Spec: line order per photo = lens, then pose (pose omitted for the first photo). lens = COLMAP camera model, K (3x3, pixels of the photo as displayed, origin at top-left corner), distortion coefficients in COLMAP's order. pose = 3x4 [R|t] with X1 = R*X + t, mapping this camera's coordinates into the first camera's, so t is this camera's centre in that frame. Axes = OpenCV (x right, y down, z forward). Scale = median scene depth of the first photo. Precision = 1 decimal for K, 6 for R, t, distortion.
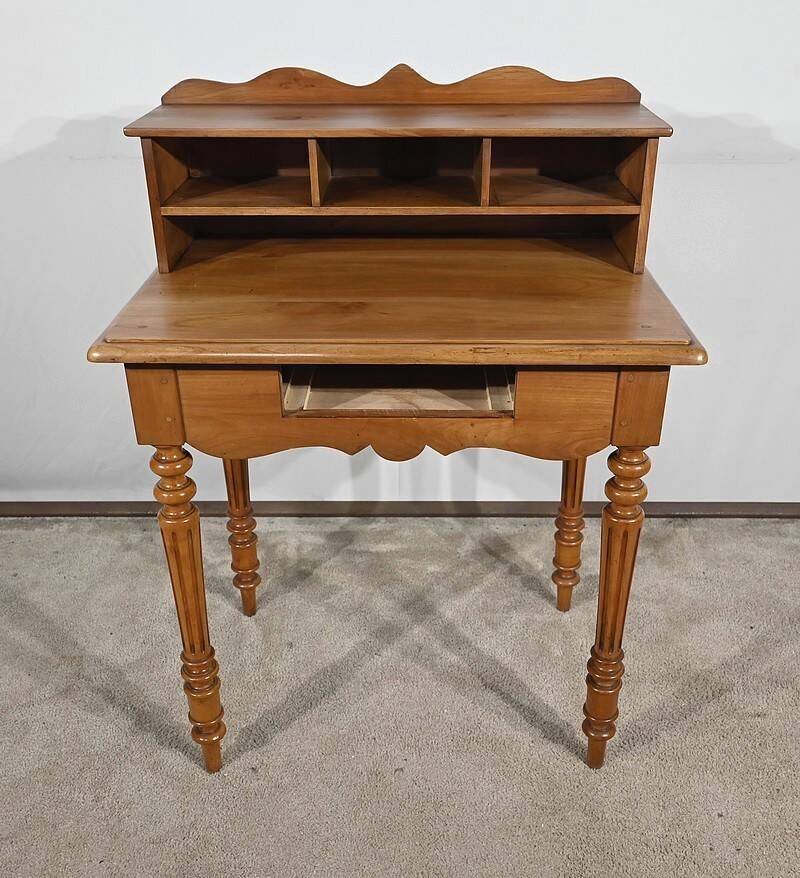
lens RADIAL K [[945.0, 0, 423.5], [0, 945.0, 479.3], [0, 0, 1]] dist [-0.004474, 0.000000]
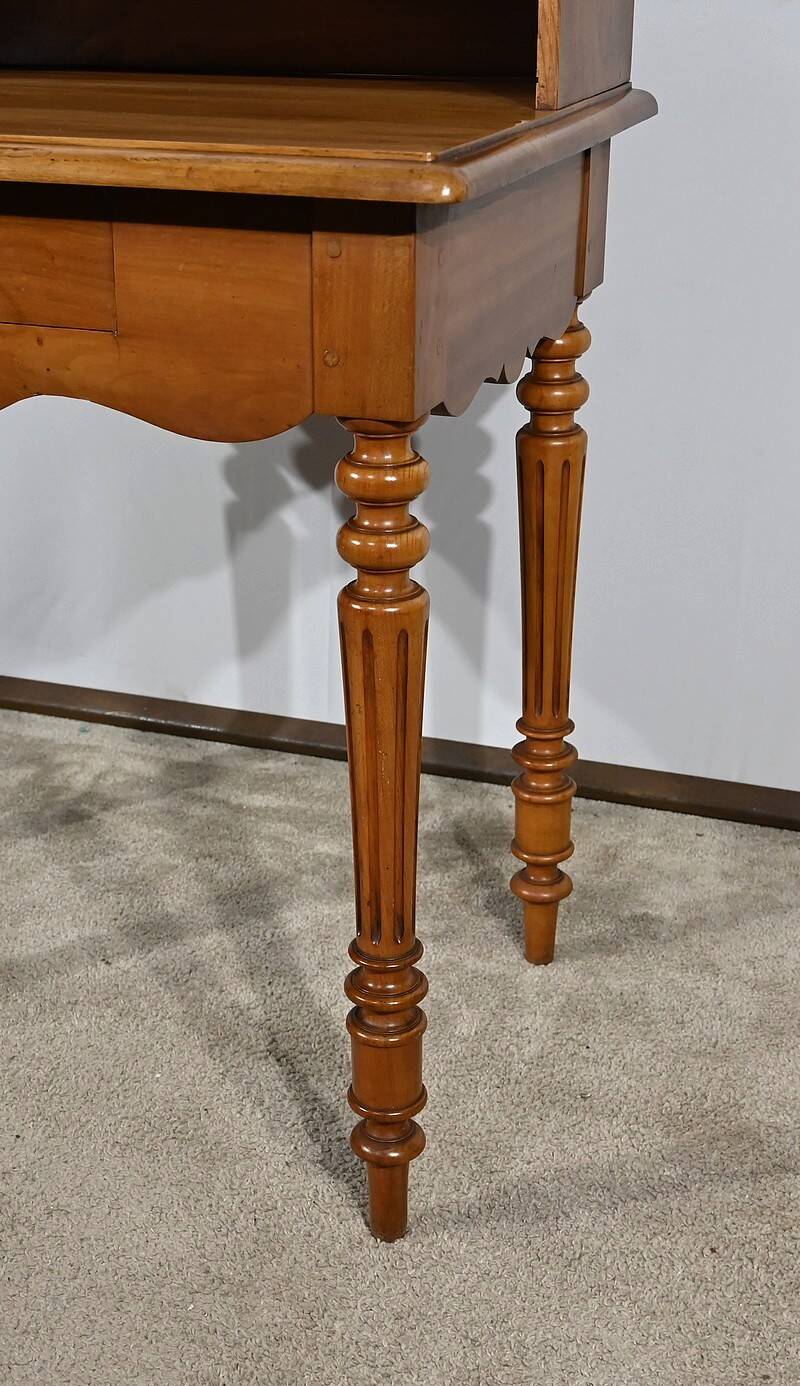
lens RADIAL K [[1906.7, 0, 341.3], [0, 1906.7, 757.7], [0, 0, 1]] dist [-0.017944, 0.000000]
pose [[0.933131, 0.140571, -0.330917, 0.487393], [-0.172263, 0.982679, -0.068319, 0.169924], [0.315582, 0.120755, 0.941184, 0.147471]]
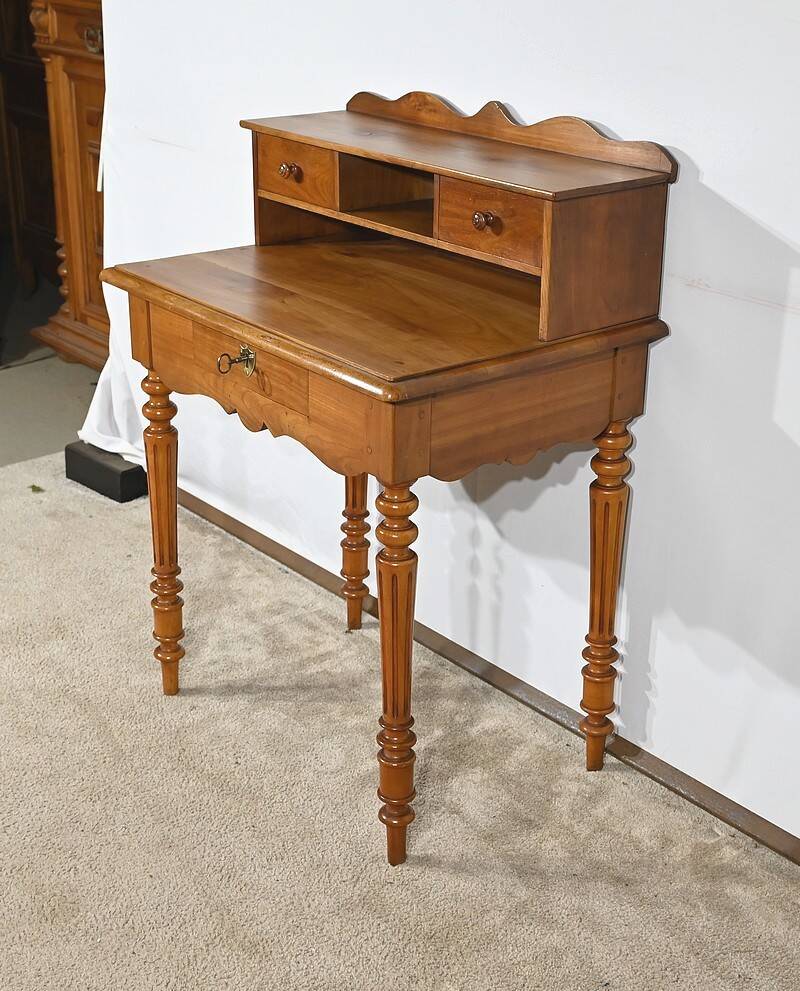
lens RADIAL K [[1544.3, 0, 386.6], [0, 1544.3, 519.8], [0, 0, 1]] dist [0.019577, 0.000000]
pose [[0.613102, 0.312431, -0.725598, 1.299783], [-0.399430, 0.915022, 0.056491, -0.082424], [0.681587, 0.255190, 0.685796, -0.099047]]
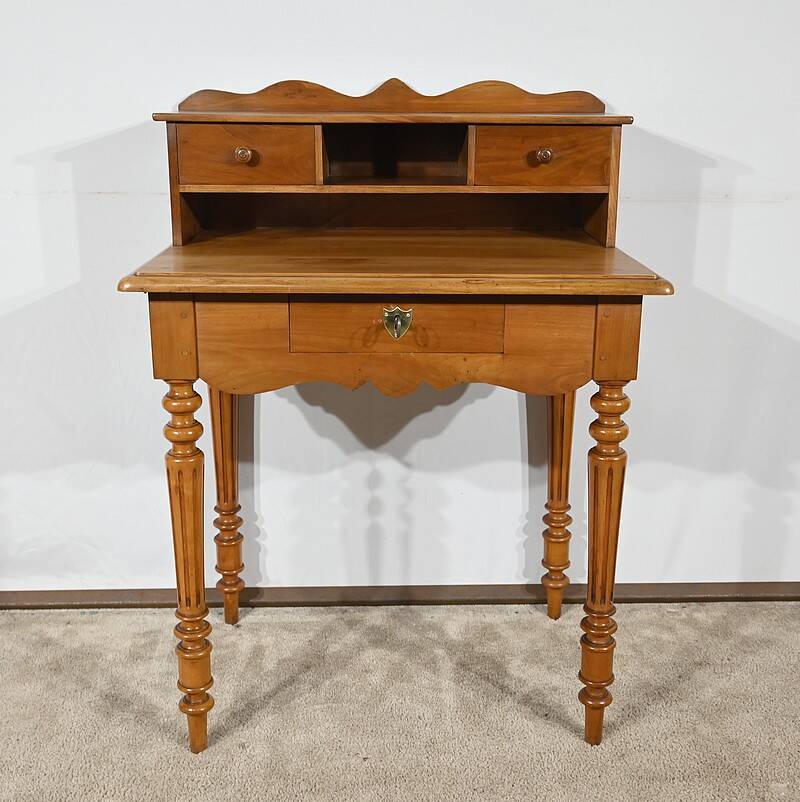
lens RADIAL K [[1059.5, 0, 418.0], [0, 1059.5, 396.9], [0, 0, 1]] dist [0.003432, 0.000000]
pose [[0.999529, -0.002838, 0.030560, -0.035603], [0.009891, 0.972380, -0.233192, 0.240228], [-0.029054, 0.233385, 0.971950, -0.156112]]
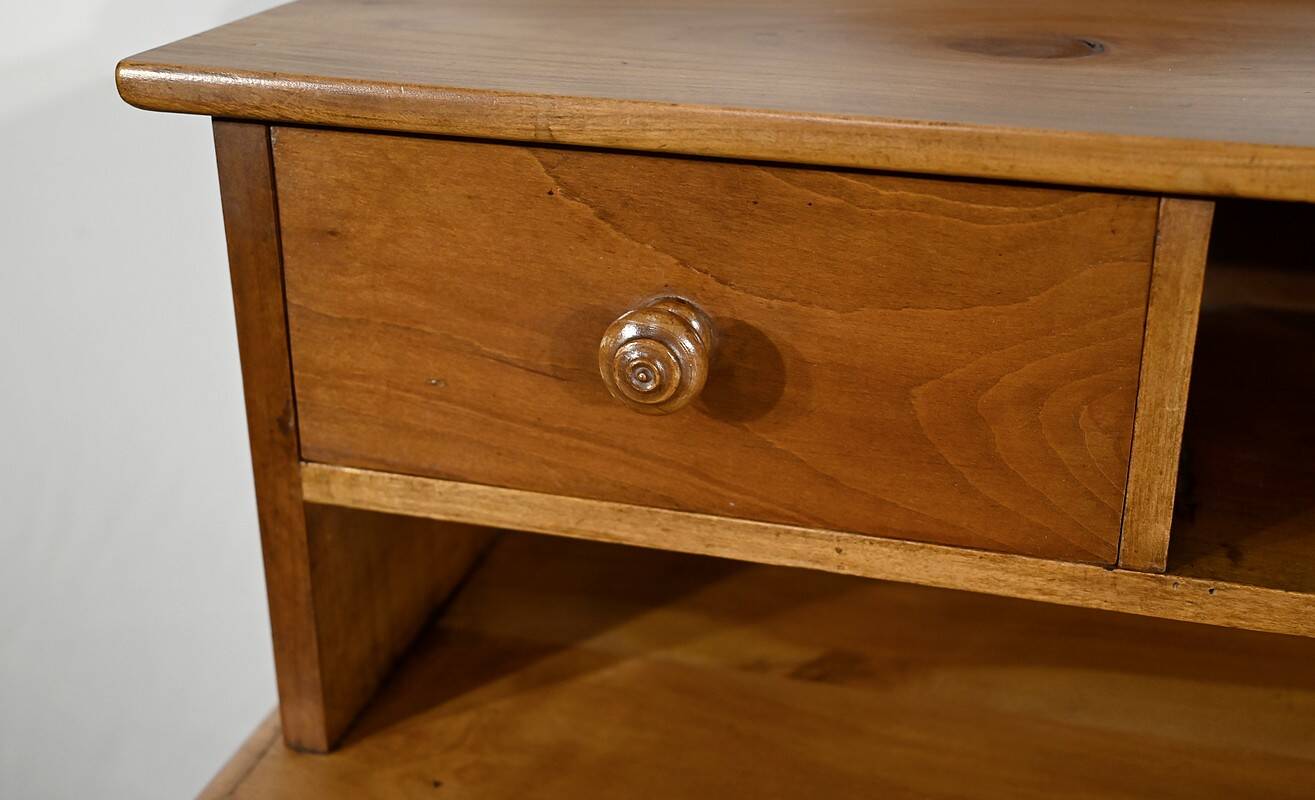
lens RADIAL K [[1648.5, 0, 654.8], [0, 1648.5, 396.7], [0, 0, 1]] dist [-0.040681, 0.000000]
pose [[0.960275, 0.111350, -0.255876, -0.121822], [-0.136947, 0.986972, -0.084446, -0.274365], [0.243139, 0.116133, 0.963014, 0.674041]]
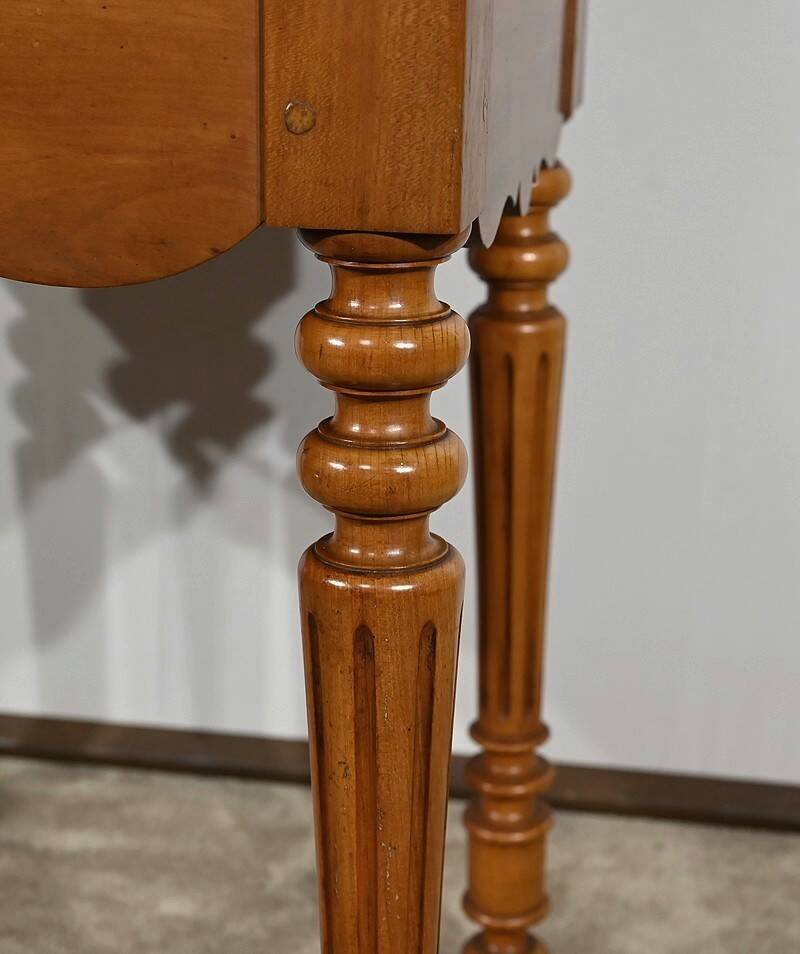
lens RADIAL K [[1768.9, 0, 450.4], [0, 1768.9, 445.4], [0, 0, 1]] dist [-0.041446, 0.000000]
pose [[0.987379, 0.062830, -0.145379, 0.285384], [-0.096152, 0.967222, -0.235022, 0.108878], [0.125847, 0.246035, 0.961056, 0.532955]]
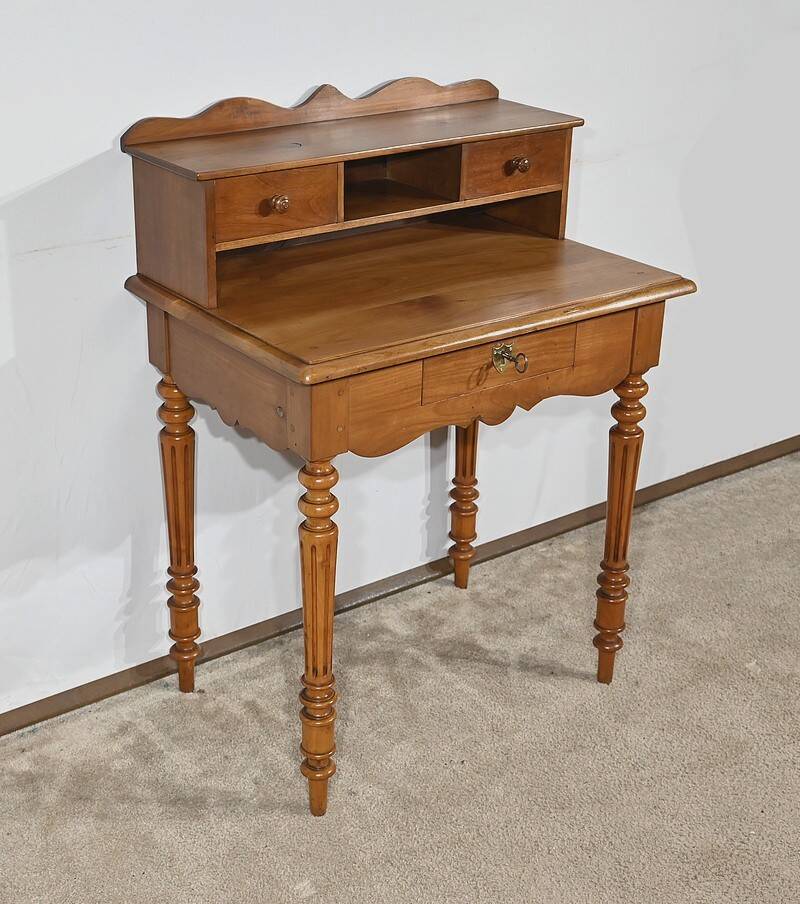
lens RADIAL K [[1436.2, 0, 398.2], [0, 1436.2, 446.7], [0, 0, 1]] dist [-0.002315, 0.000000]
pose [[0.800103, -0.227691, 0.554970, -0.995128], [0.280198, 0.959889, -0.010142, -0.008779], [-0.530400, 0.163616, 0.831808, -0.339041]]
